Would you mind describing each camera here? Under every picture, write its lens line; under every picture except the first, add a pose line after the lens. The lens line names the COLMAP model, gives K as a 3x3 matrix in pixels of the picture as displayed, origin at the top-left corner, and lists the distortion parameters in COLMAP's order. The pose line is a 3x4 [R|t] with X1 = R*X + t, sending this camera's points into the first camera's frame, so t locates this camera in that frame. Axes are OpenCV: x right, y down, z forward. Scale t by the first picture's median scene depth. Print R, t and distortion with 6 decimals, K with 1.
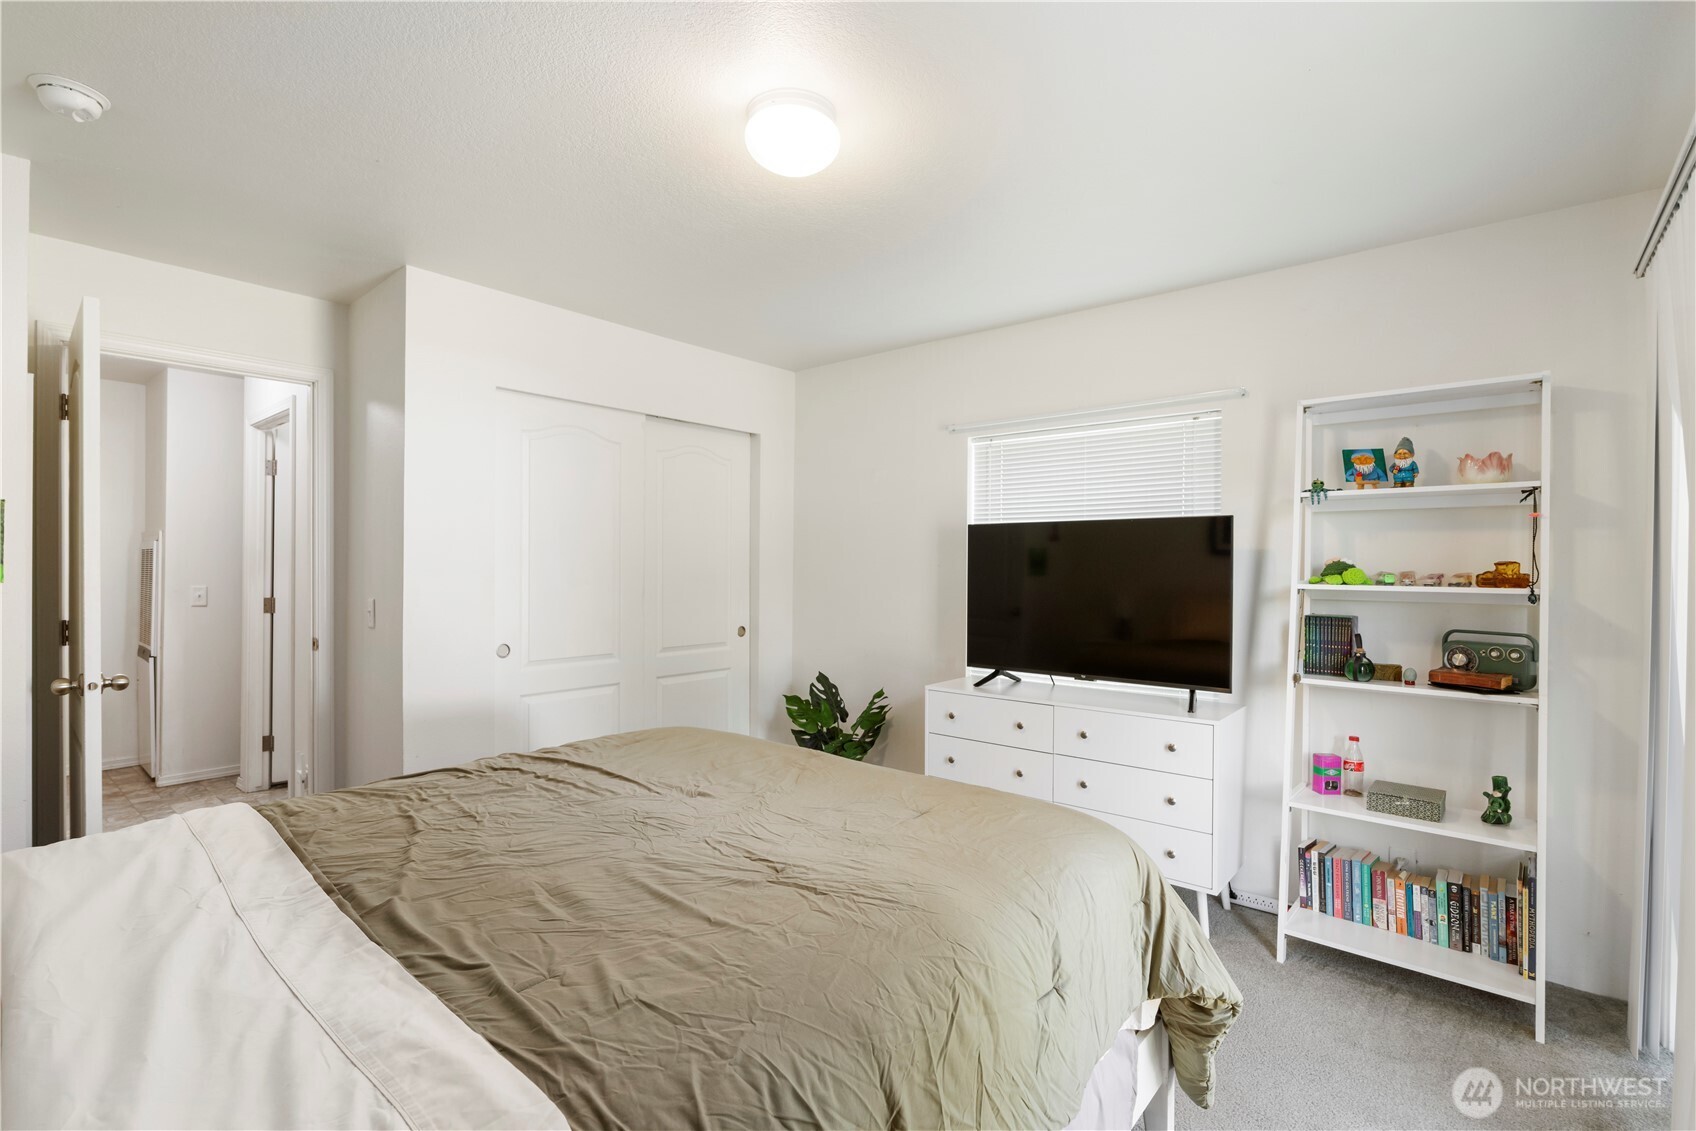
lens RADIAL K [[776.7, 0, 842.7], [0, 776.7, 574.5], [0, 0, 1]] dist [-0.008452, 0.001849]
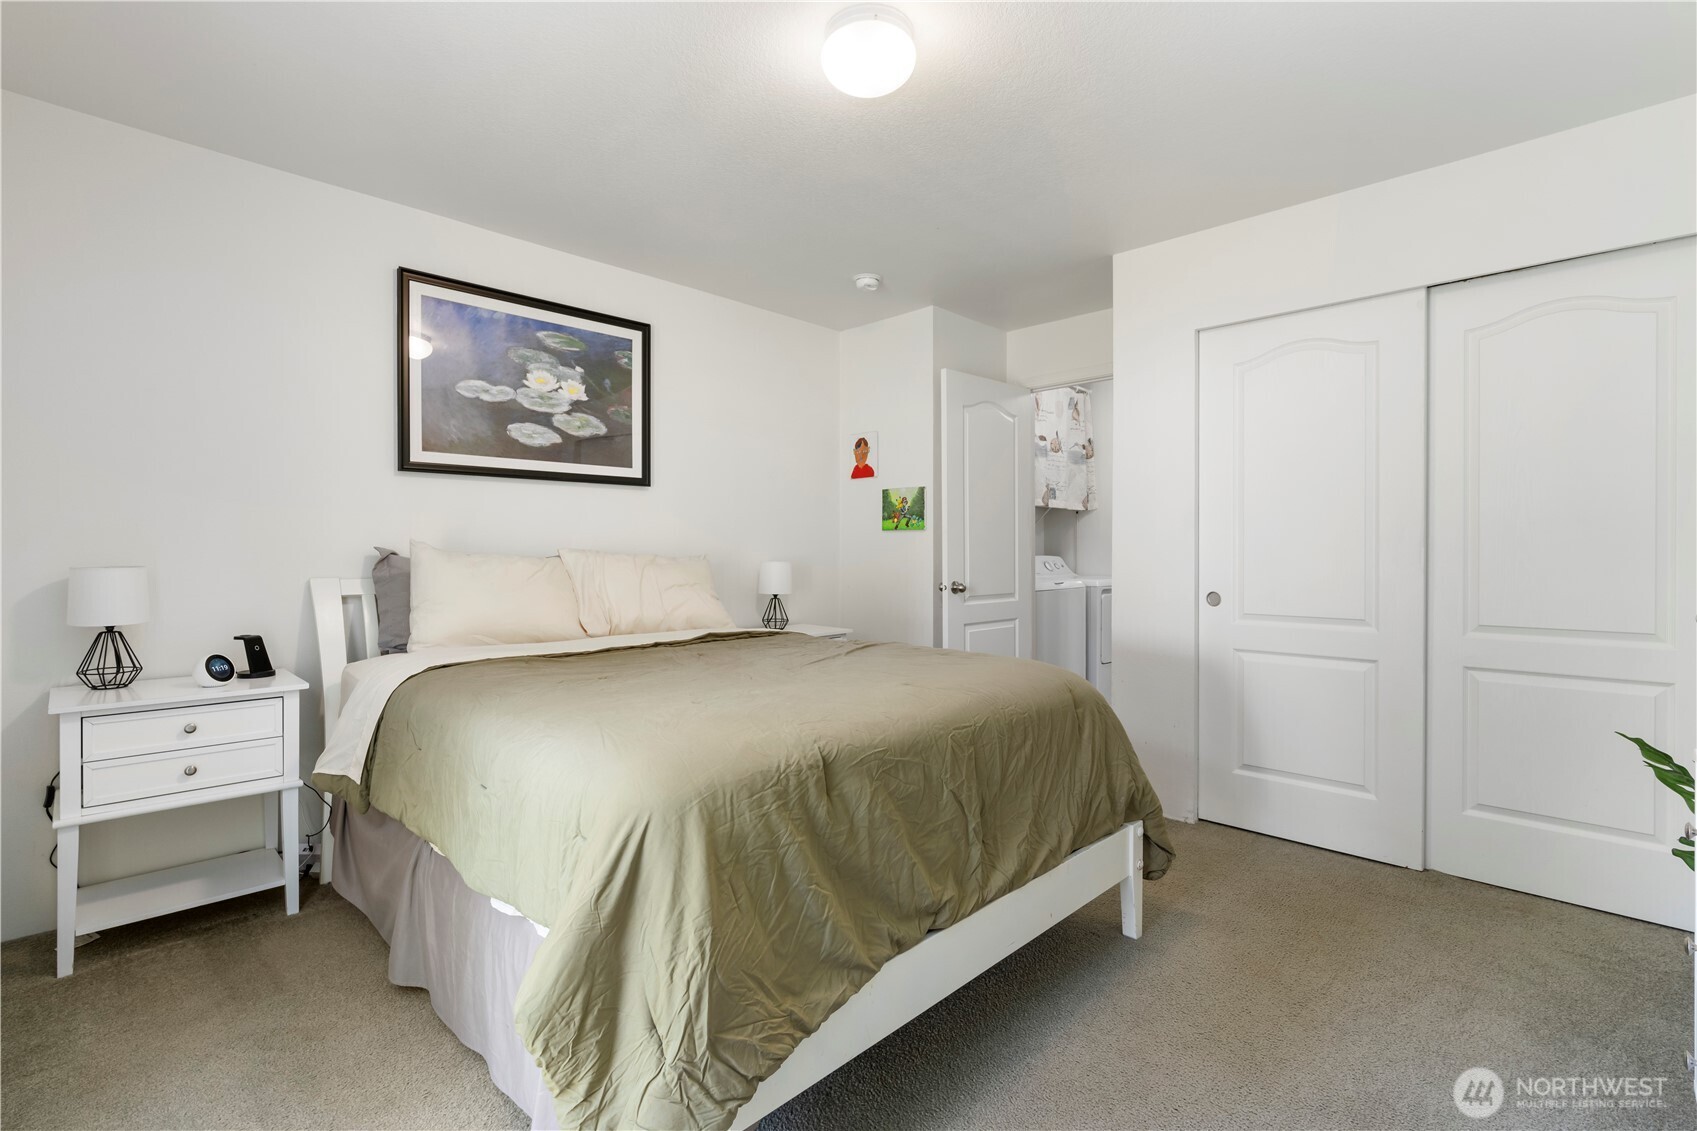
lens RADIAL K [[777.1, 0, 838.8], [0, 777.1, 557.3], [0, 0, 1]] dist [-0.008452, 0.001849]
pose [[-0.078986, -0.000693, -0.996875, 0.406904], [-0.016883, 0.999857, 0.000642, 0.040055], [0.996733, 0.016881, -0.078987, 0.442734]]
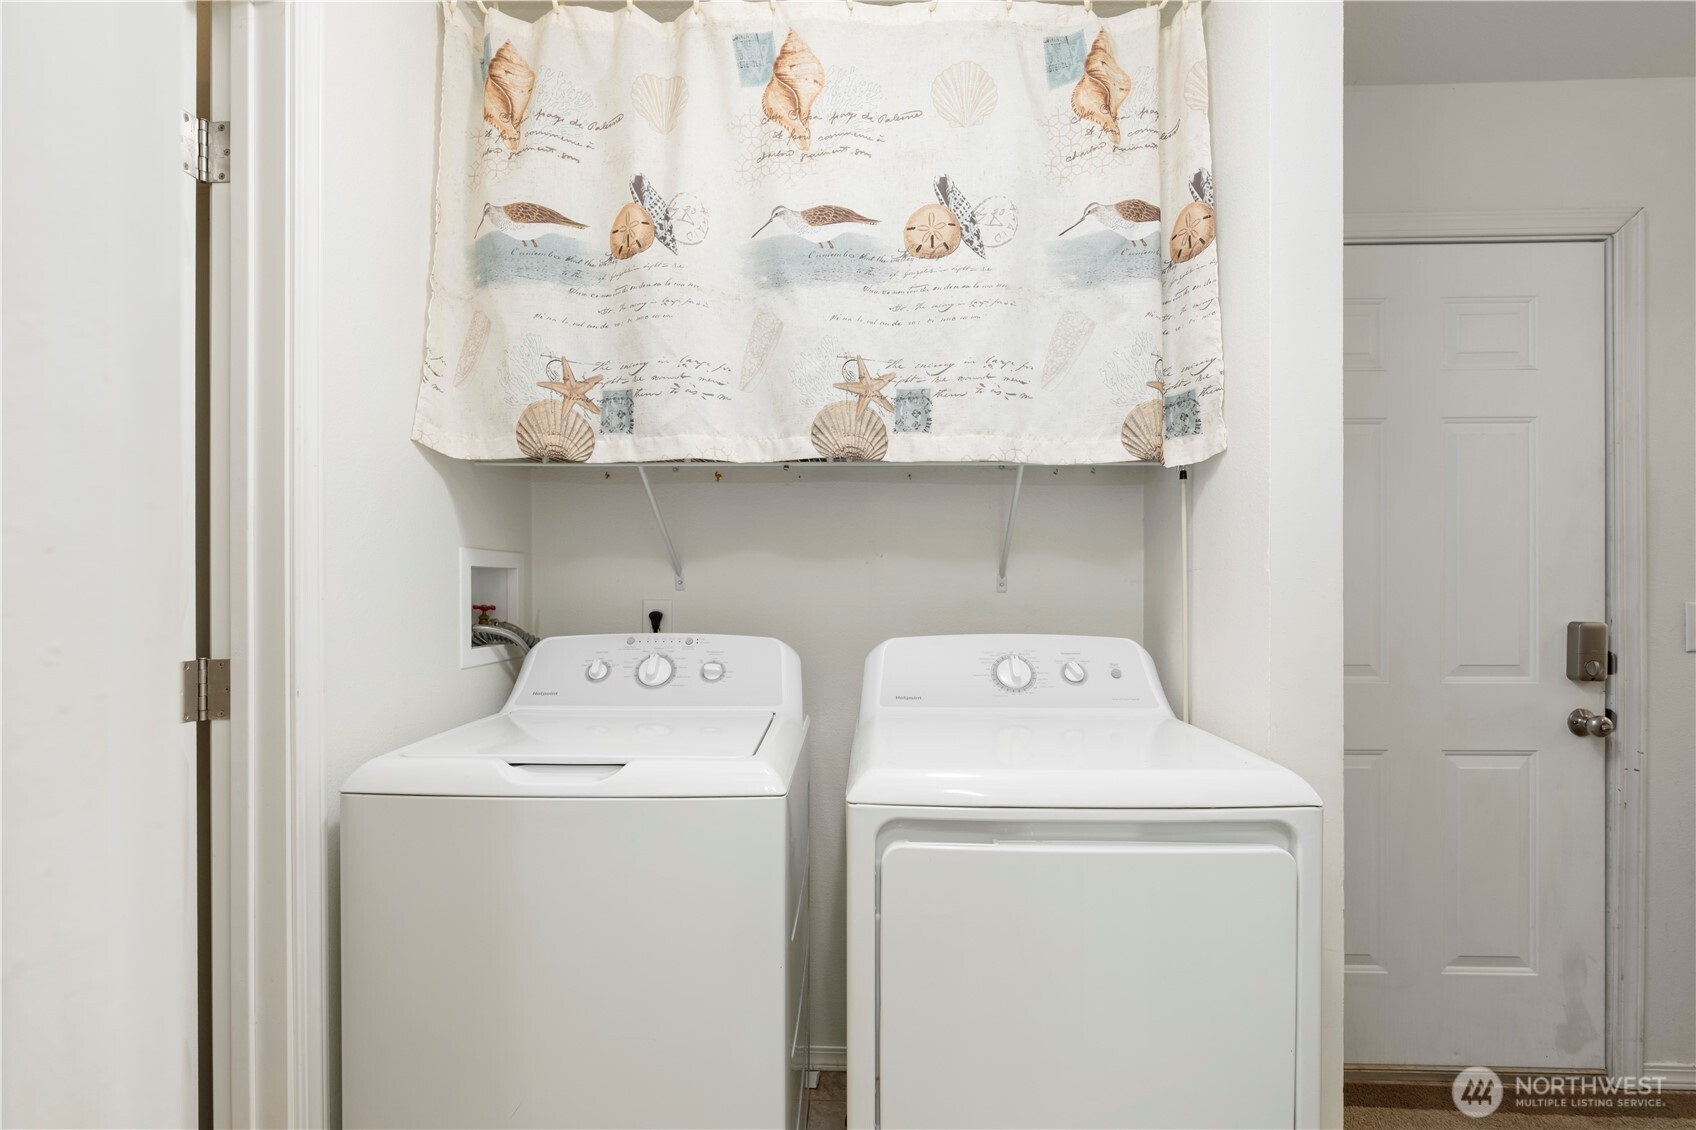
lens RADIAL K [[776.7, 0, 843.2], [0, 776.7, 567.7], [0, 0, 1]] dist [-0.008452, 0.001849]
pose [[-0.788966, -0.021071, -0.614075, -0.614154], [-0.017362, 0.999777, -0.011998, 0.006076], [0.614191, 0.001195, -0.789157, 0.922261]]
